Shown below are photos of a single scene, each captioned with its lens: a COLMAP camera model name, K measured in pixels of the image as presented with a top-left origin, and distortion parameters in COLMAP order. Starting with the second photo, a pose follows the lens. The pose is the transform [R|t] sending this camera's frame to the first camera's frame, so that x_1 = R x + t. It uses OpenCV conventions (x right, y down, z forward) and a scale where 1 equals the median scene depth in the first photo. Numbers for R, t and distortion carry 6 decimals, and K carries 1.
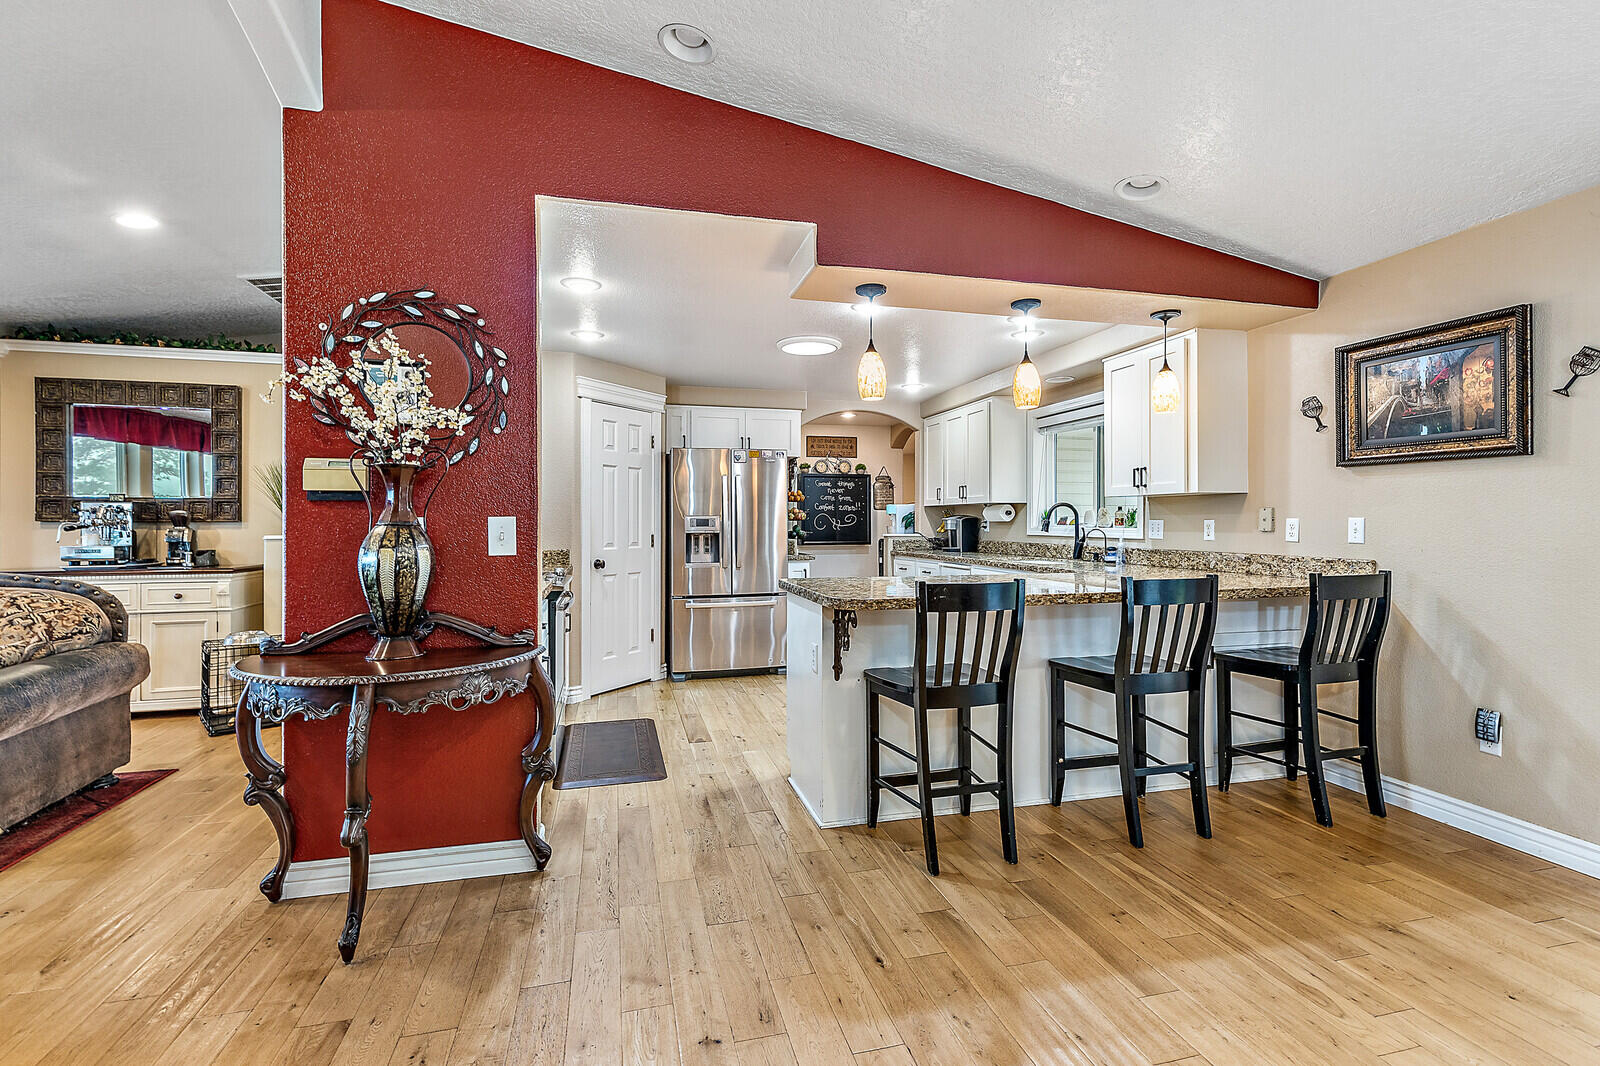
lens RADIAL K [[722.3, 0, 797.8], [0, 722.3, 527.3], [0, 0, 1]] dist [0.008575, -0.000346]
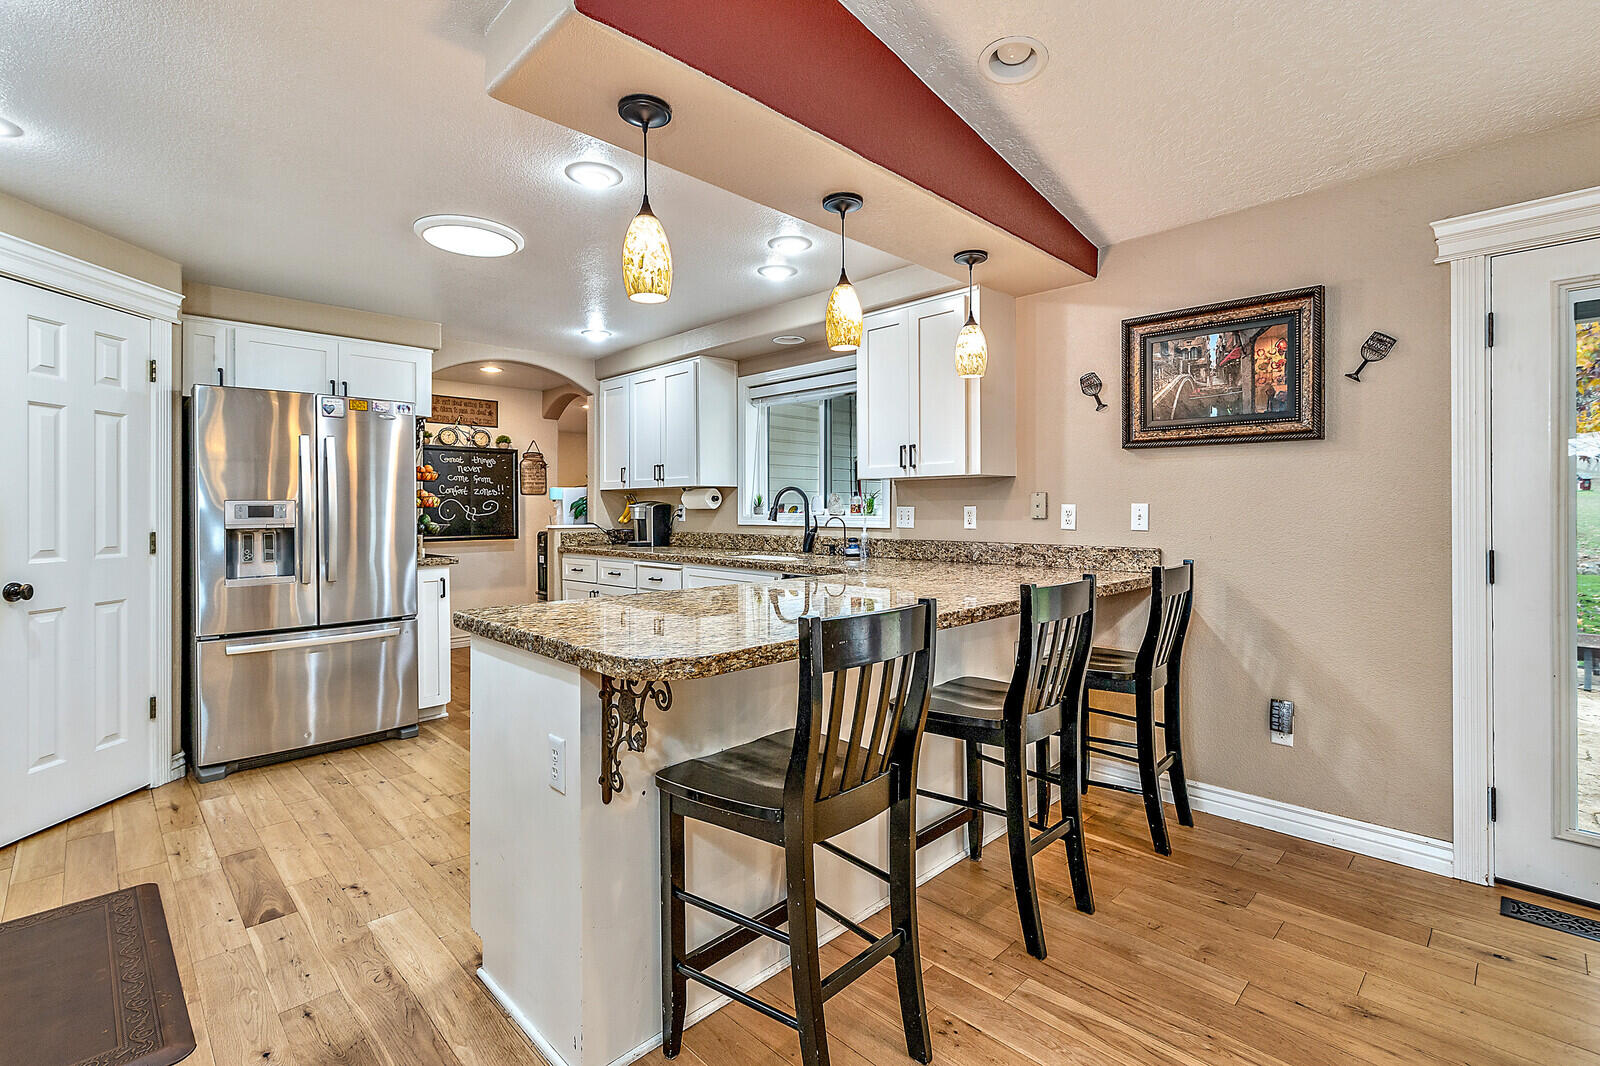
lens RADIAL K [[730.8, 0, 804.0], [0, 730.8, 511.3], [0, 0, 1]] dist [0.003748, 0.000081]
pose [[0.863123, -0.002941, 0.504986, -0.060861], [0.006117, 0.999971, -0.004632, -0.000864], [-0.504957, 0.007087, 0.863115, 0.295832]]
